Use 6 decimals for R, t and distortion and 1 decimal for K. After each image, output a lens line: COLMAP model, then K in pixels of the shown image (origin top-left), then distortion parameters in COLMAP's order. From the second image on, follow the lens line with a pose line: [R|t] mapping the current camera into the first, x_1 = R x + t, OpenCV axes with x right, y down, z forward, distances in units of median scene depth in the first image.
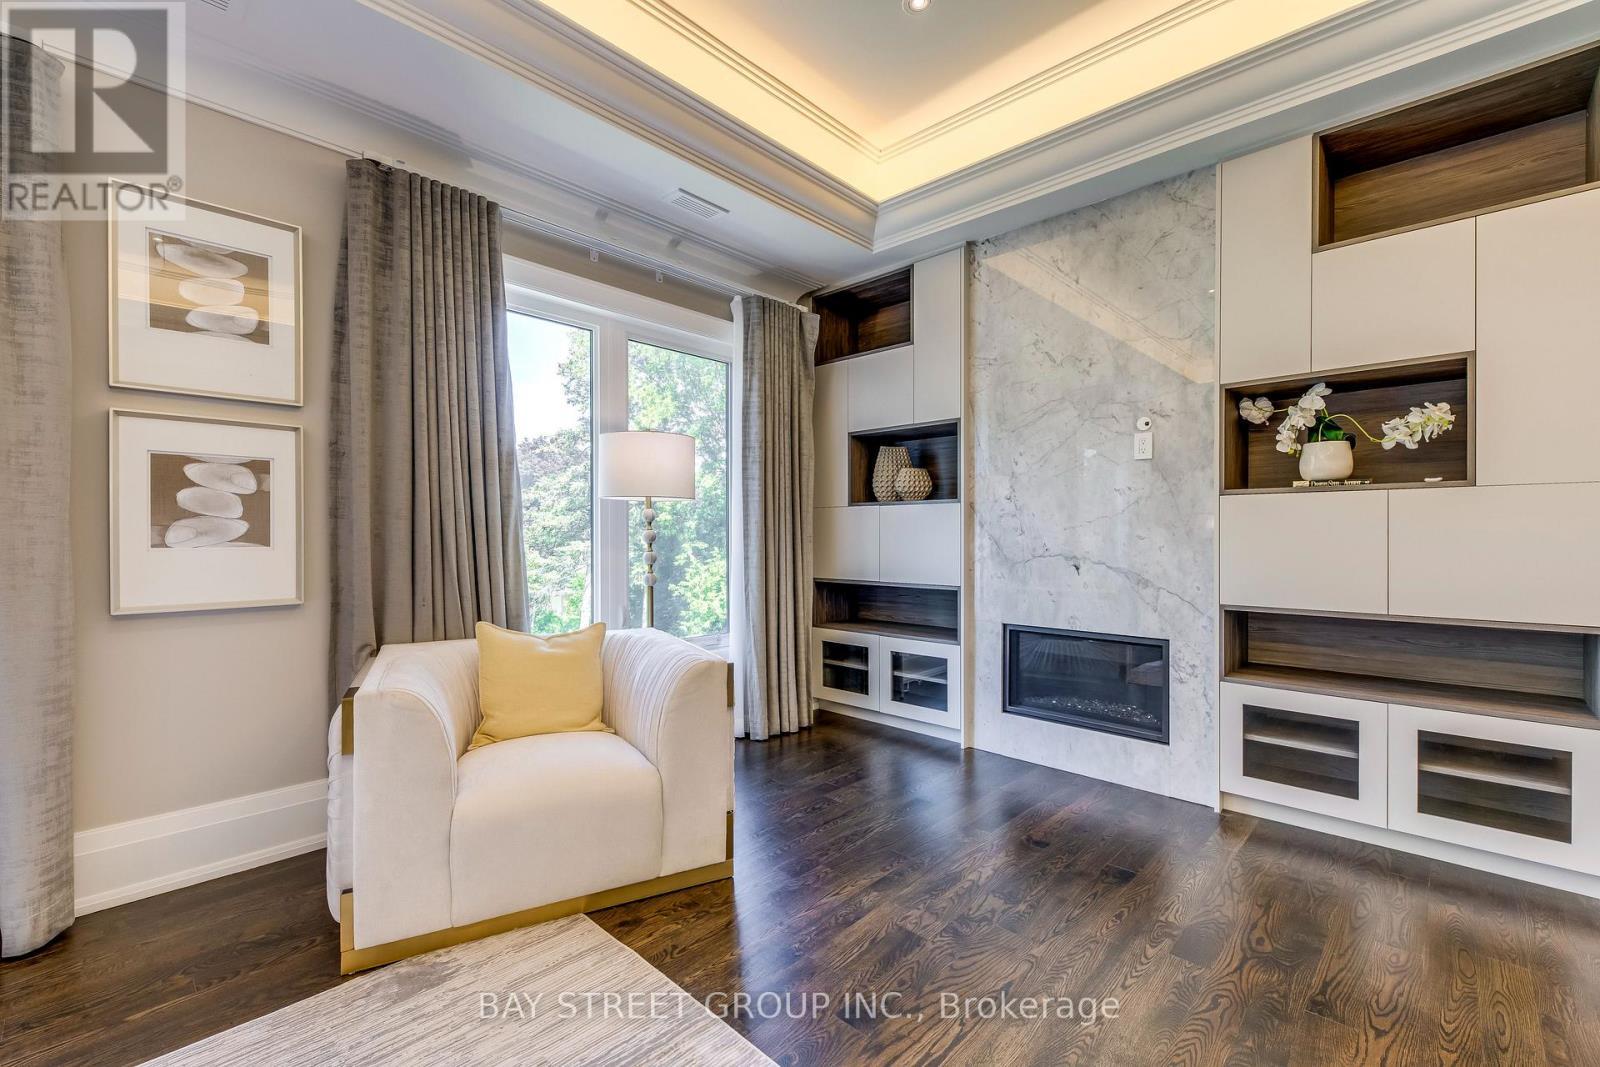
lens RADIAL K [[687.1, 0, 794.7], [0, 687.1, 537.7], [0, 0, 1]] dist [0.003667, 0.000166]
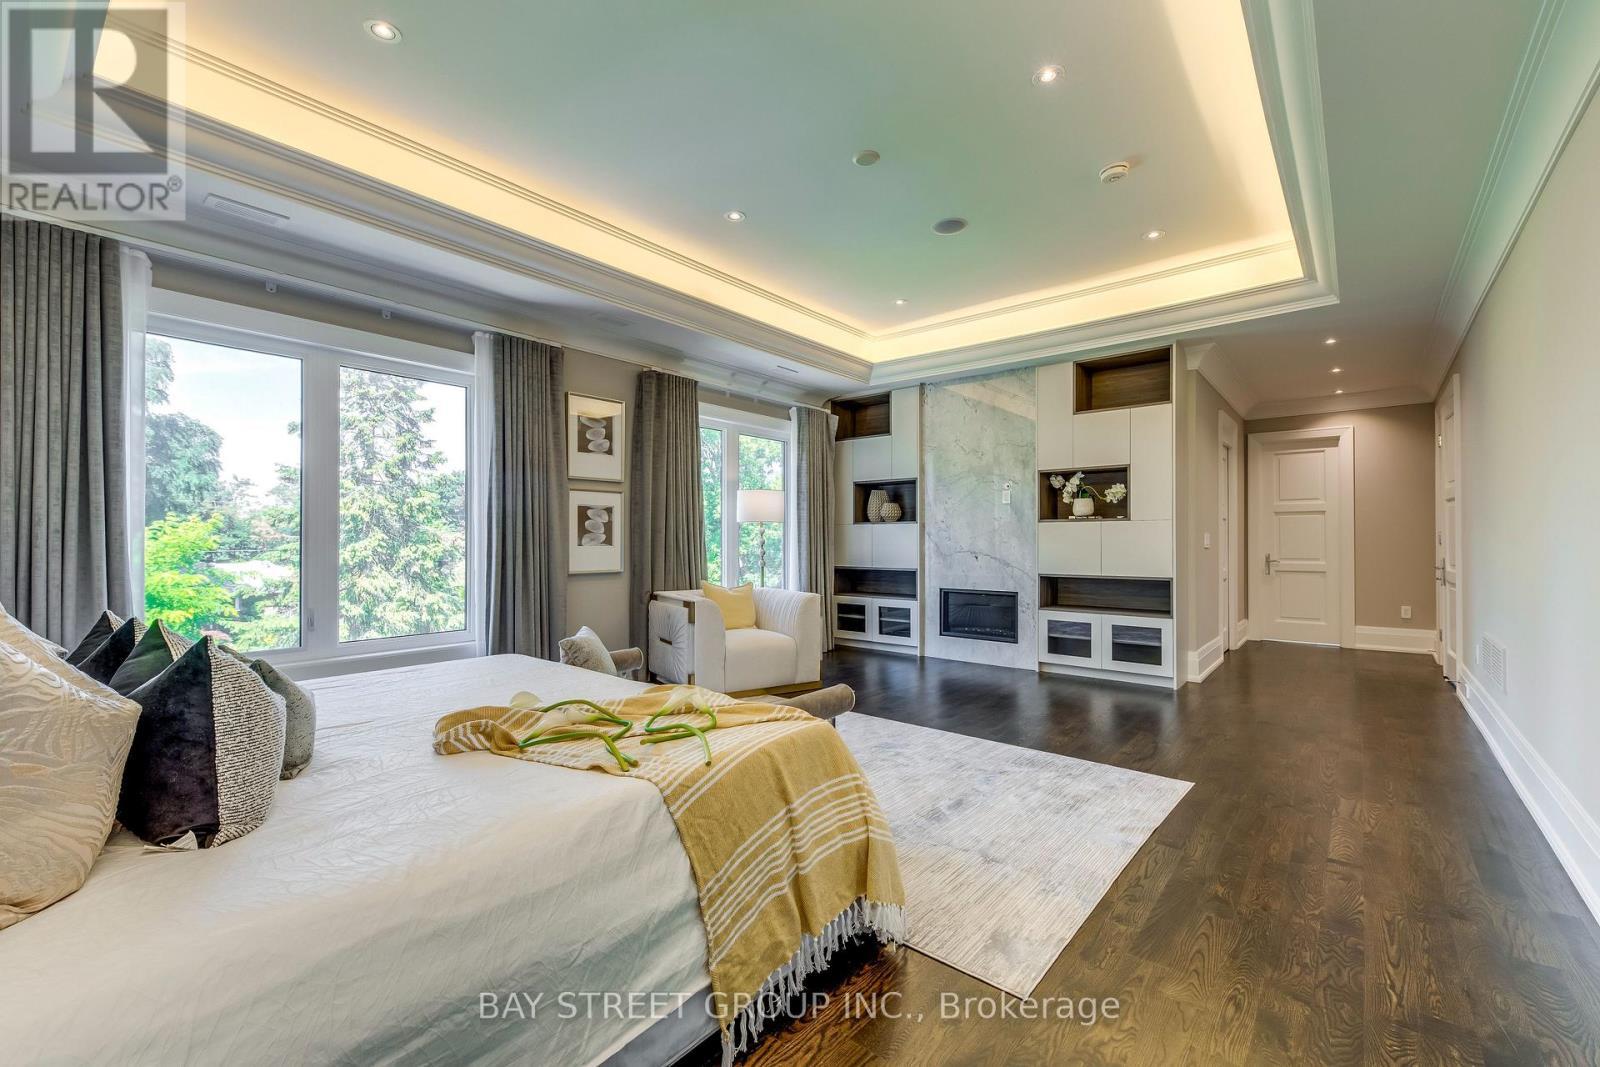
lens RADIAL K [[645.2, 0, 802.1], [0, 645.2, 536.3], [0, 0, 1]] dist [0.001109, -0.000036]
pose [[0.997947, 0.001699, 0.064024, -0.201276], [-0.000968, 0.999934, -0.011450, 0.004032], [-0.064040, 0.011364, 0.997883, -0.800148]]
